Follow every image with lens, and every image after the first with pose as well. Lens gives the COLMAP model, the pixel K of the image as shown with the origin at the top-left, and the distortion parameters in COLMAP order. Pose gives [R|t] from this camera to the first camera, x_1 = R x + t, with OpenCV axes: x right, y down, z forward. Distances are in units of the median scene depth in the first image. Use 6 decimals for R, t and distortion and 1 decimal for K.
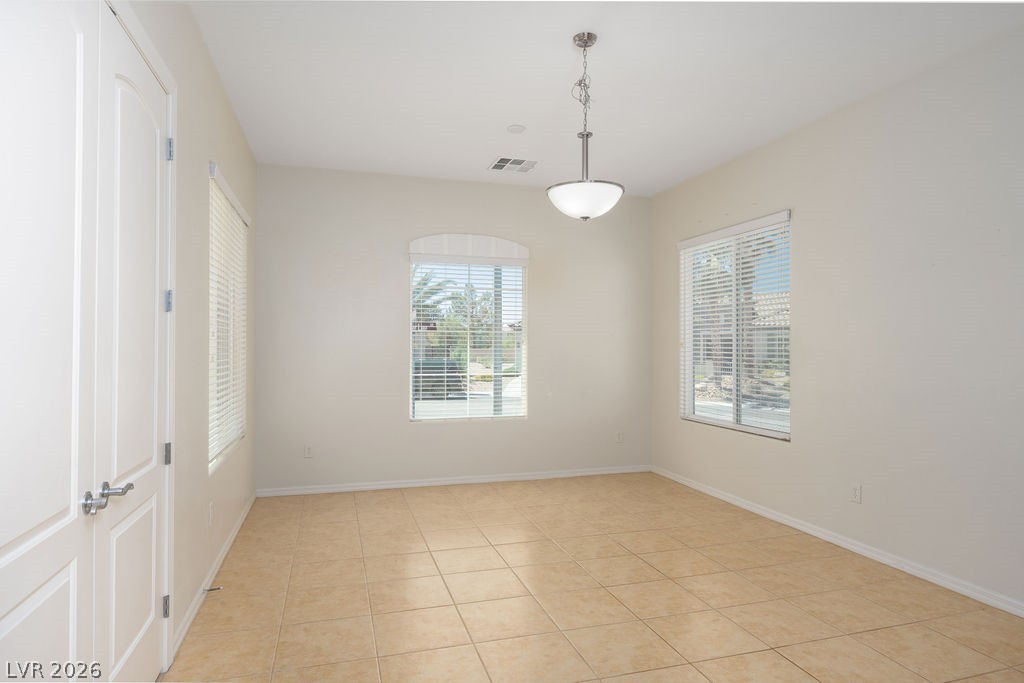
lens RADIAL K [[599.1, 0, 512.0], [0, 599.1, 341.5], [0, 0, 1]] dist [-0.001003, -0.000439]
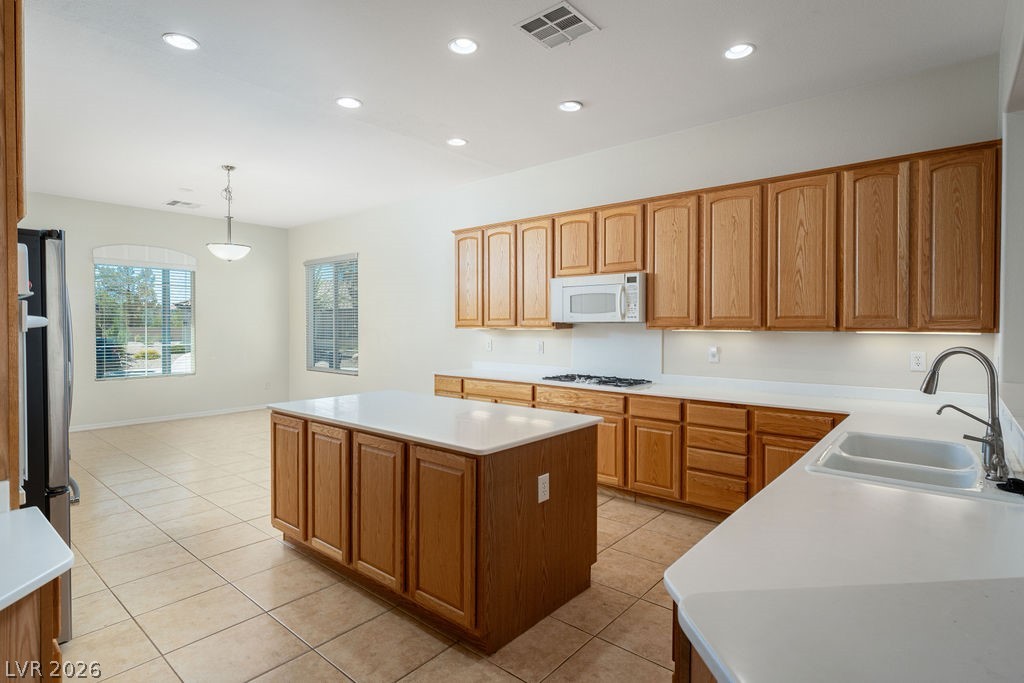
lens RADIAL K [[510.2, 0, 516.5], [0, 510.2, 329.9], [0, 0, 1]] dist [0.001249, 0.000203]
pose [[0.833611, -0.008443, 0.552287, -0.005094], [-0.002171, 0.999825, 0.018561, -0.003059], [-0.552347, -0.016671, 0.833447, -0.241586]]
